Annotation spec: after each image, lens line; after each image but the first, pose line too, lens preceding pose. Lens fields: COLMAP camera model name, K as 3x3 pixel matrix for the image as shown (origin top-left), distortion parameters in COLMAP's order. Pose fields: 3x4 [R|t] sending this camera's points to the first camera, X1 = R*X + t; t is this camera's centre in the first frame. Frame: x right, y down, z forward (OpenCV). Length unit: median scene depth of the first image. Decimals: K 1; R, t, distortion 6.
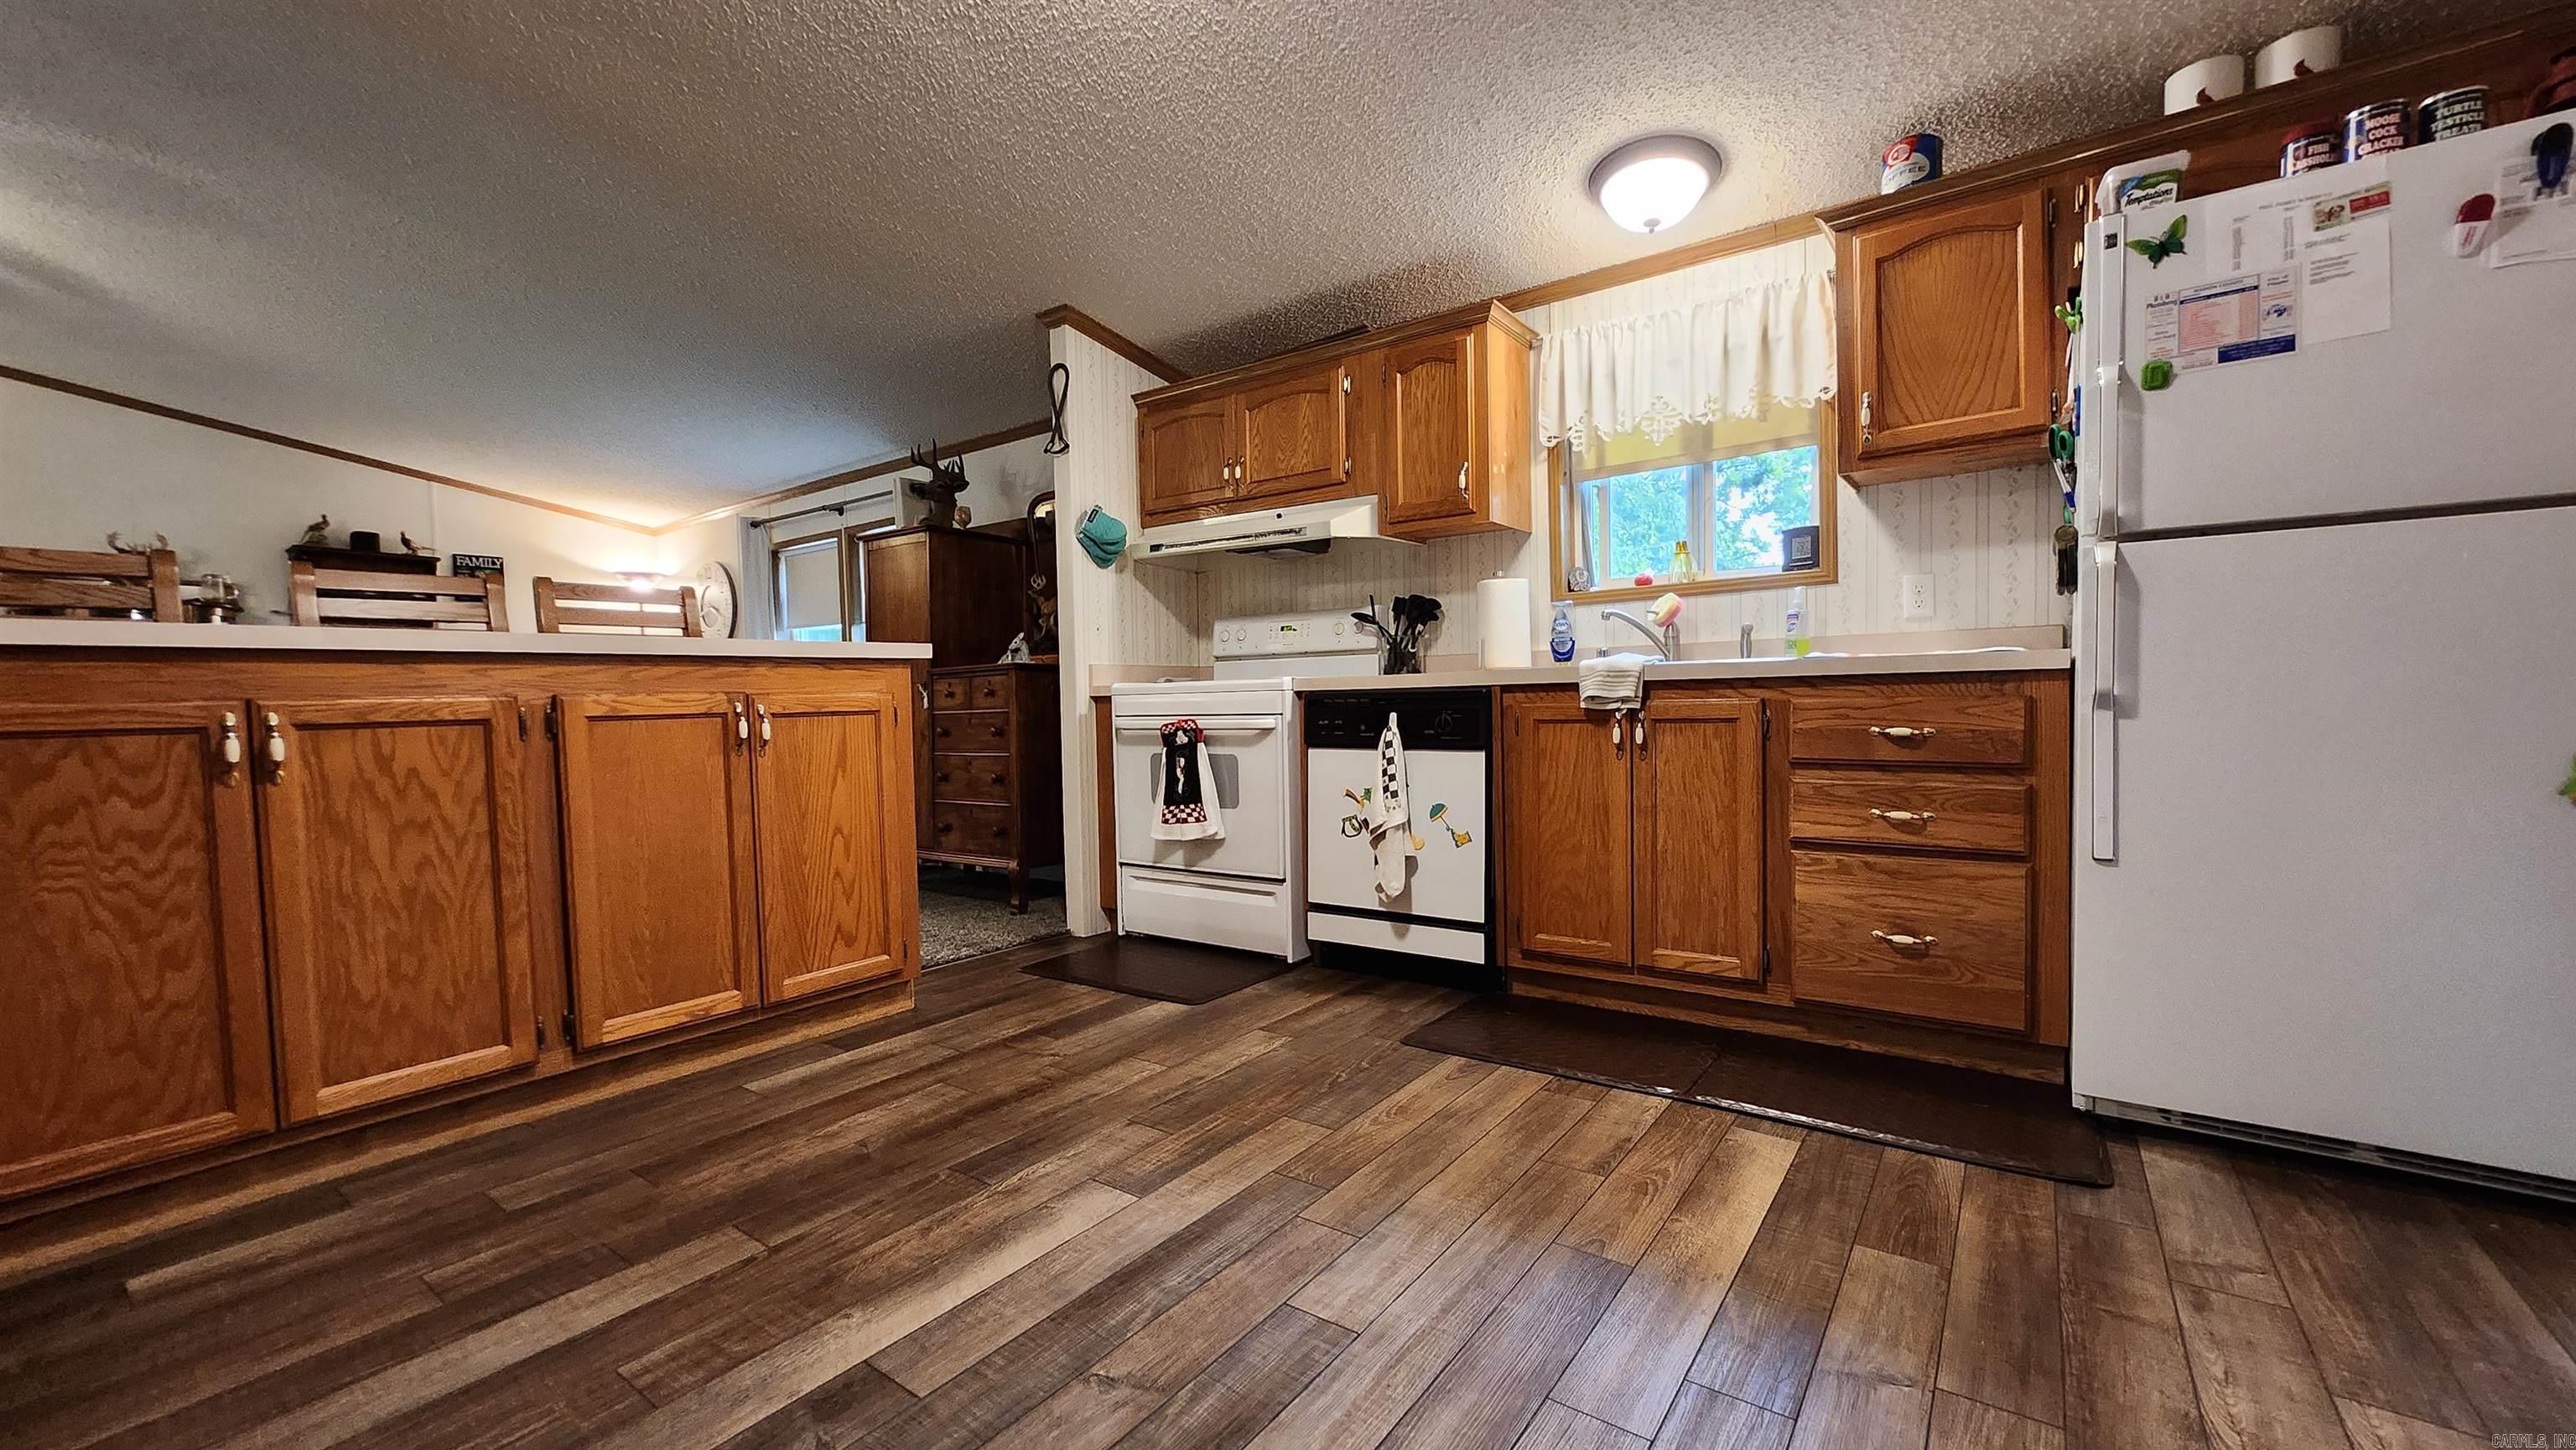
lens RADIAL K [[1013.2, 0, 1291.0], [0, 1013.2, 732.5], [0, 0, 1]] dist [0.001816, -0.000816]
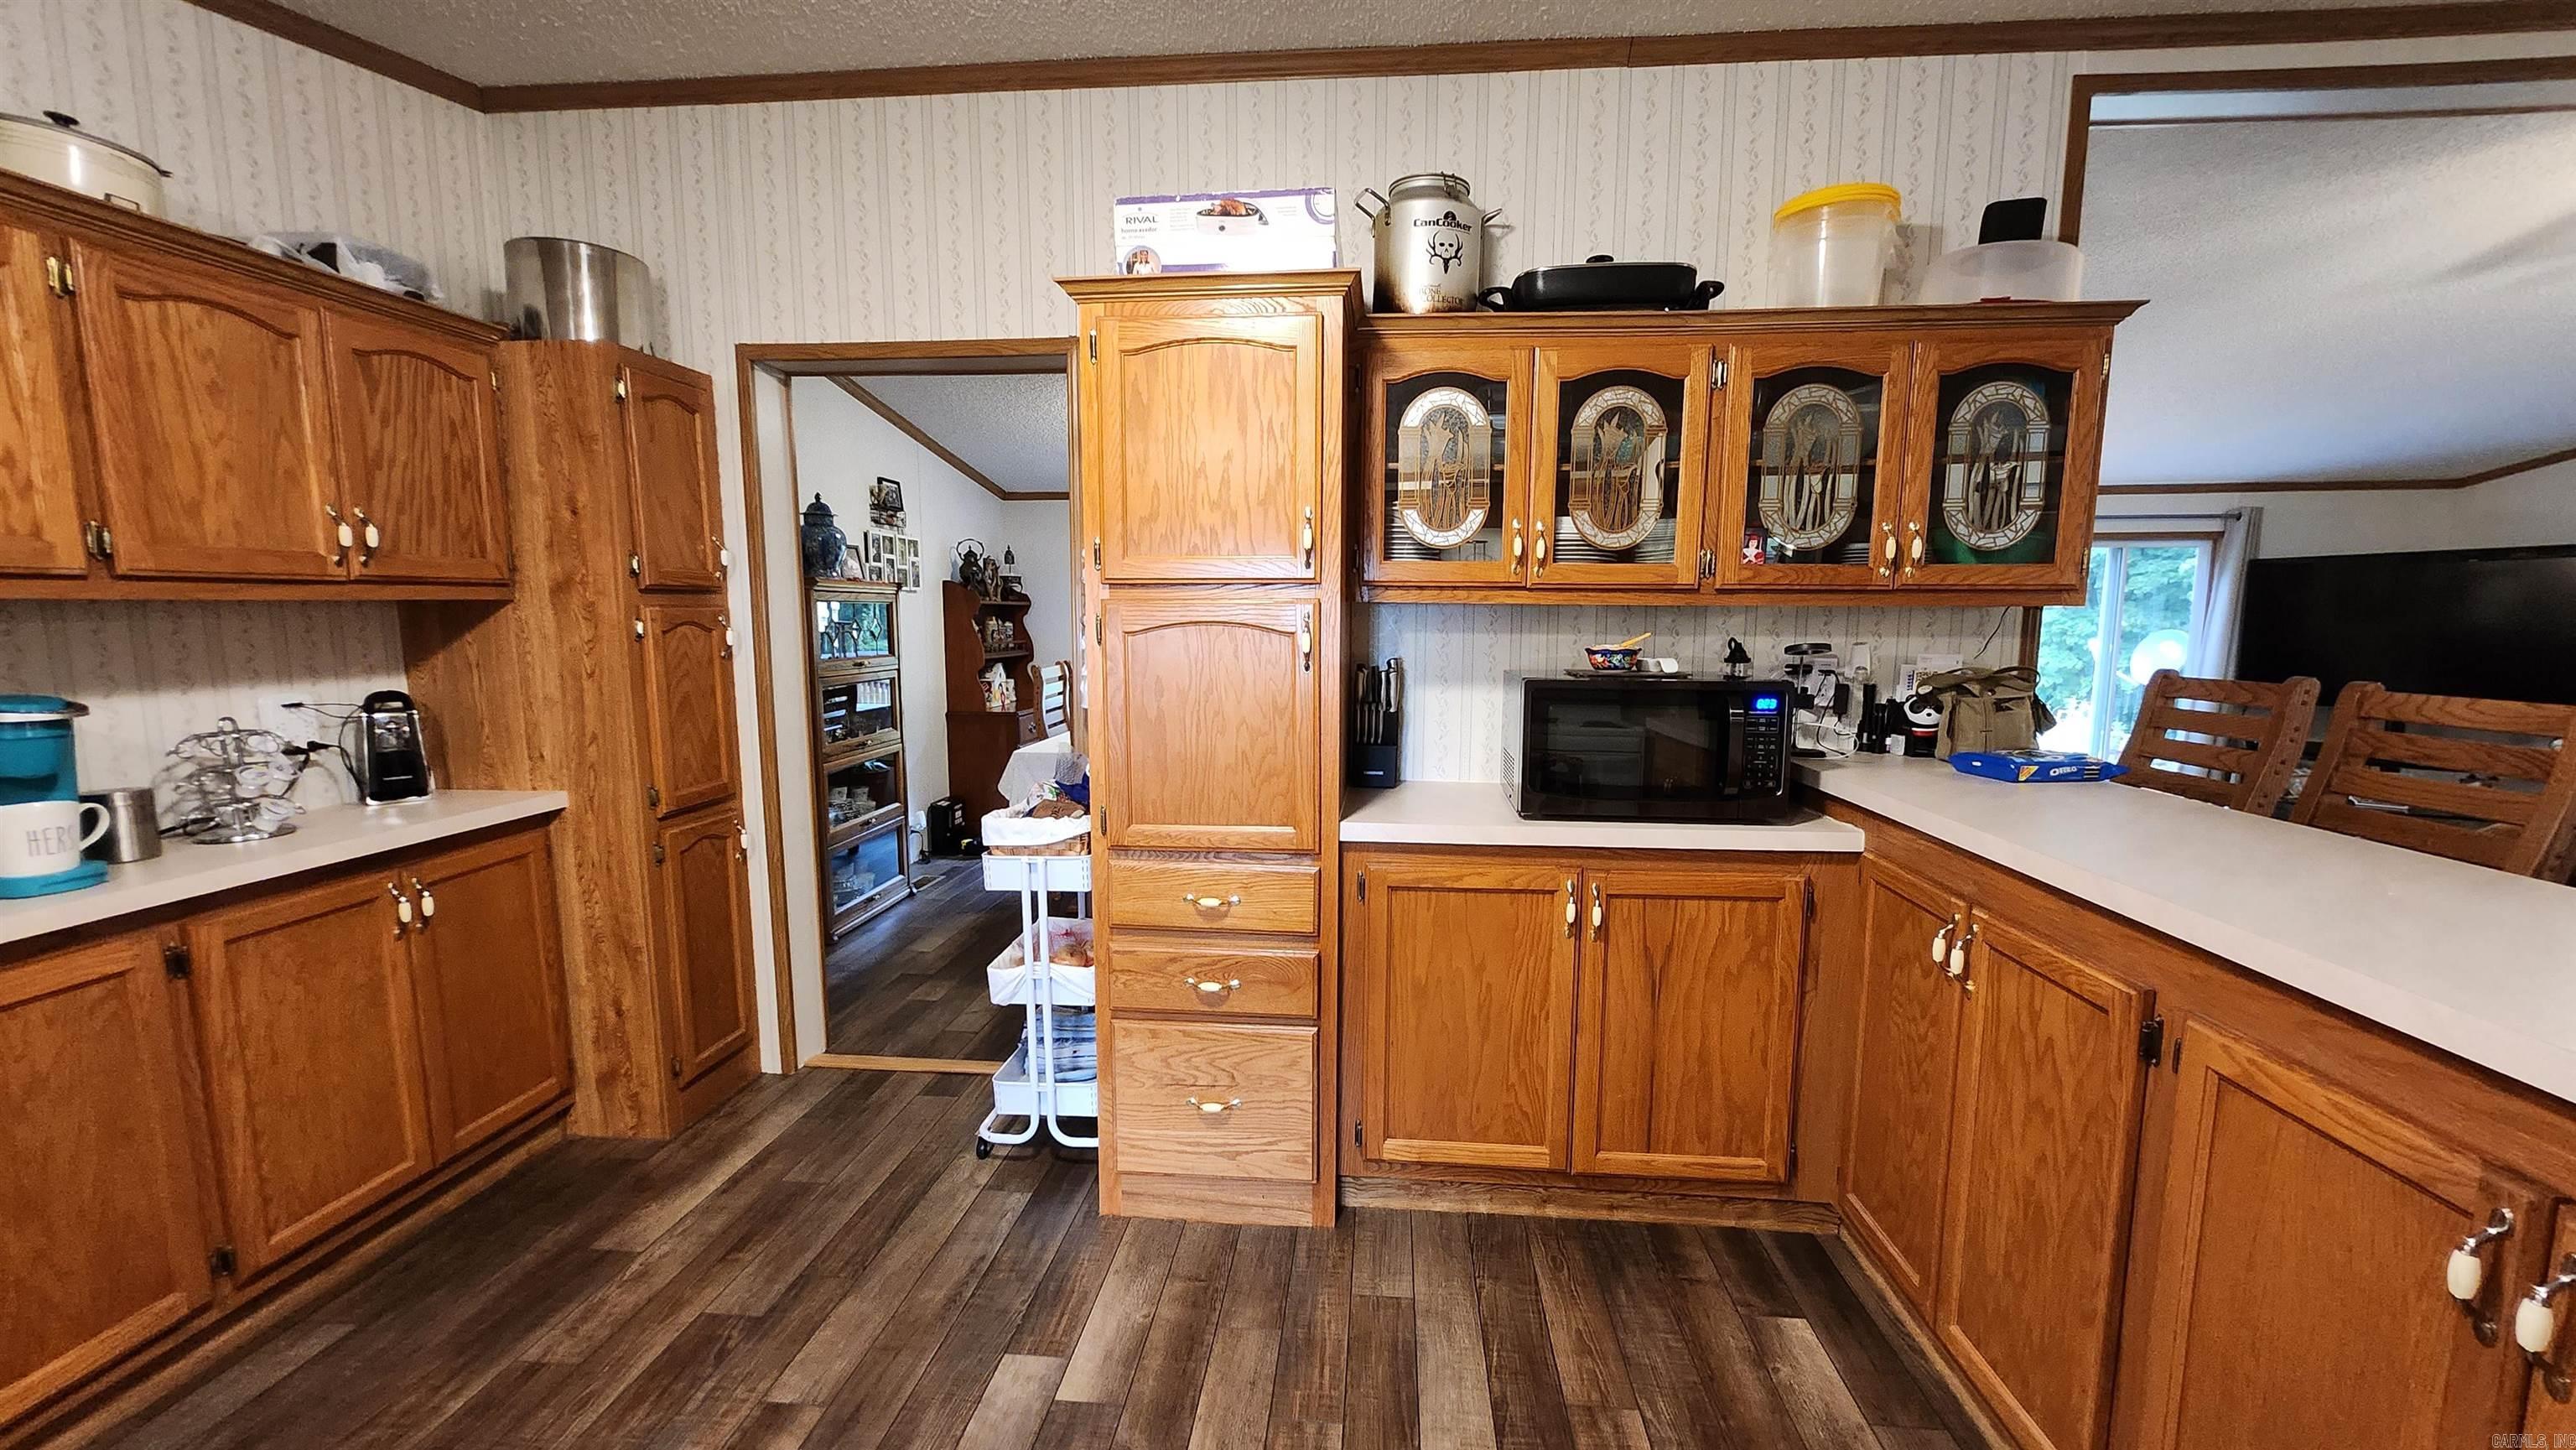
lens RADIAL K [[1013.2, 0, 1293.9], [0, 1013.2, 734.8], [0, 0, 1]] dist [0.001816, -0.000816]
pose [[-0.852984, 0.084867, -0.514991, -0.009273], [-0.005930, 0.985053, 0.172151, -0.201880], [0.521903, 0.149896, -0.839731, 0.841178]]
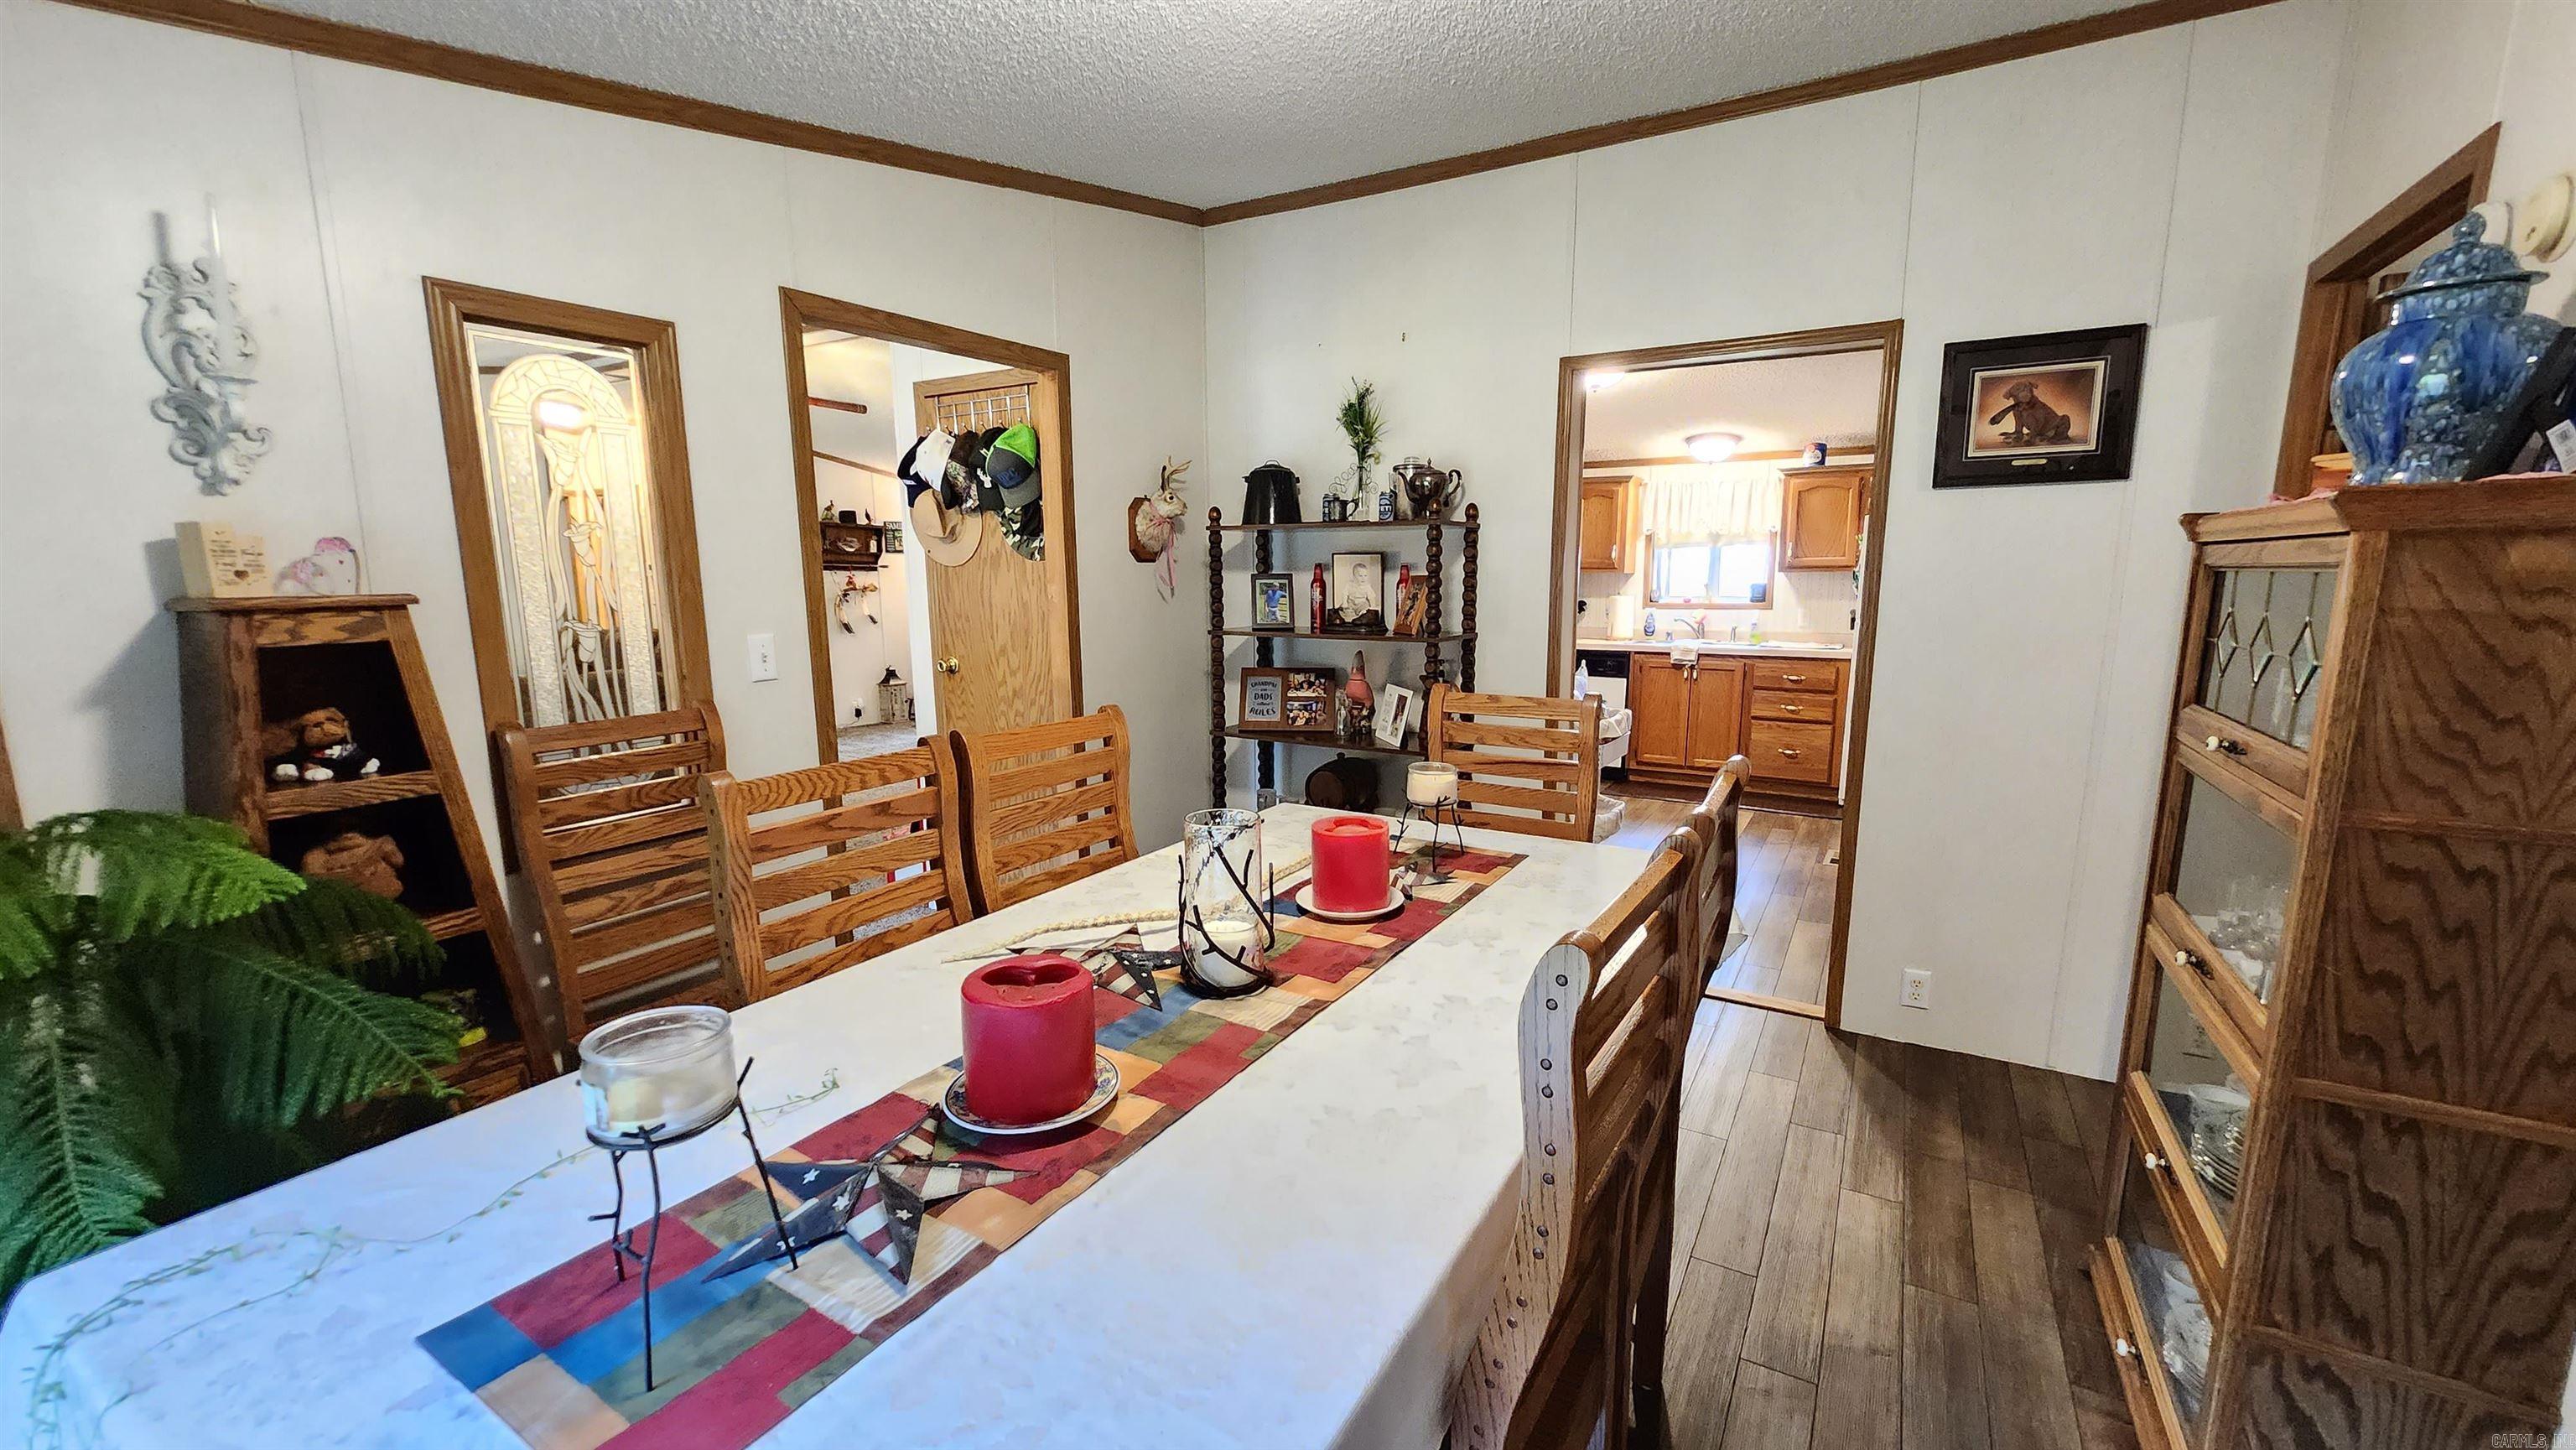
lens RADIAL K [[1013.2, 0, 1284.4], [0, 1013.2, 739.0], [0, 0, 1]] dist [0.001816, -0.000816]
pose [[0.995519, 0.005133, 0.094425, -0.772123], [-0.017306, 0.991551, 0.128557, -0.123040], [-0.092968, -0.129615, 0.987197, -1.200701]]
